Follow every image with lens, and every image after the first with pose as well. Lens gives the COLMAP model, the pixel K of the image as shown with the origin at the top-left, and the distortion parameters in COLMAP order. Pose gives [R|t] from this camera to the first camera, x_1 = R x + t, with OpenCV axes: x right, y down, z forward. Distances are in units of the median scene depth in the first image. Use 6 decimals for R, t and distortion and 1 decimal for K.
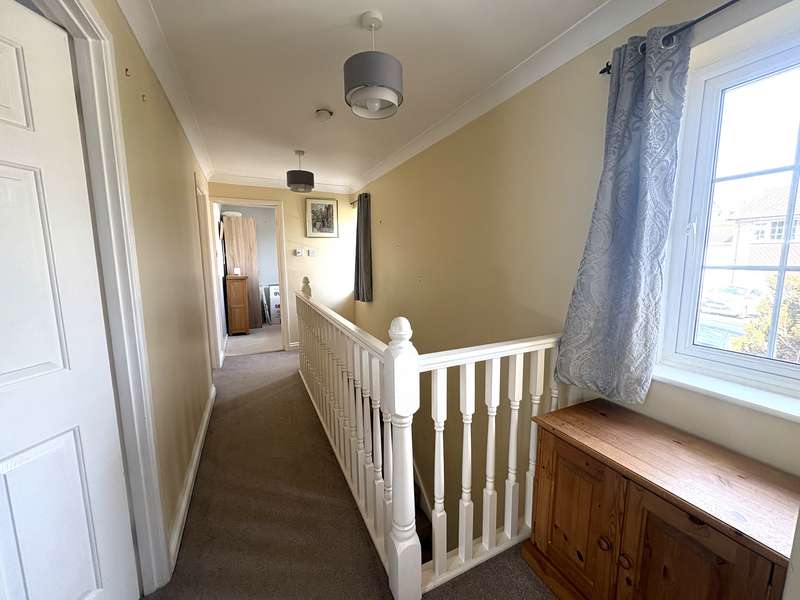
lens RADIAL K [[318.6, 0, 400.0], [0, 318.6, 299.0], [0, 0, 1]] dist [-0.000324, -0.000241]
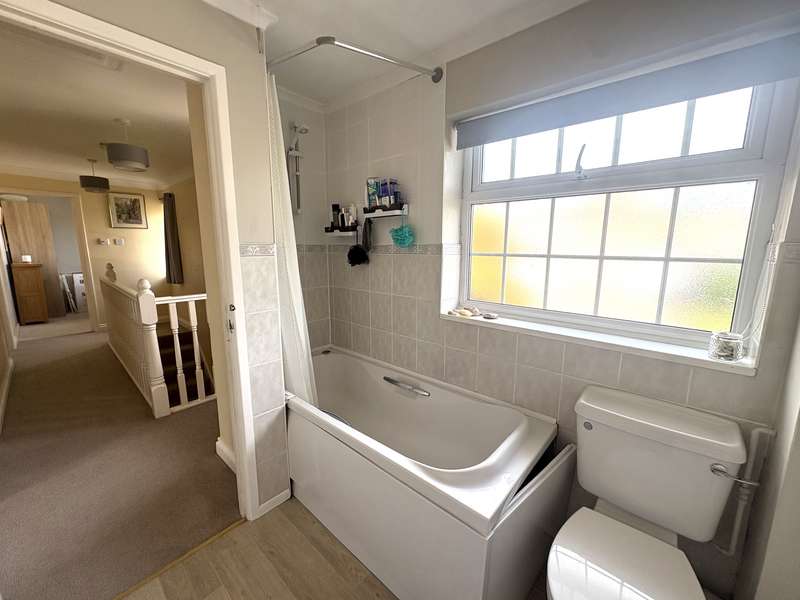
lens RADIAL K [[318.6, 0, 400.0], [0, 318.6, 299.0], [0, 0, 1]] dist [-0.000324, -0.000241]
pose [[0.920971, -0.049759, 0.386440, 0.191706], [0.036092, 0.998442, 0.042546, 0.042615], [-0.387956, -0.025236, 0.921333, -0.415699]]
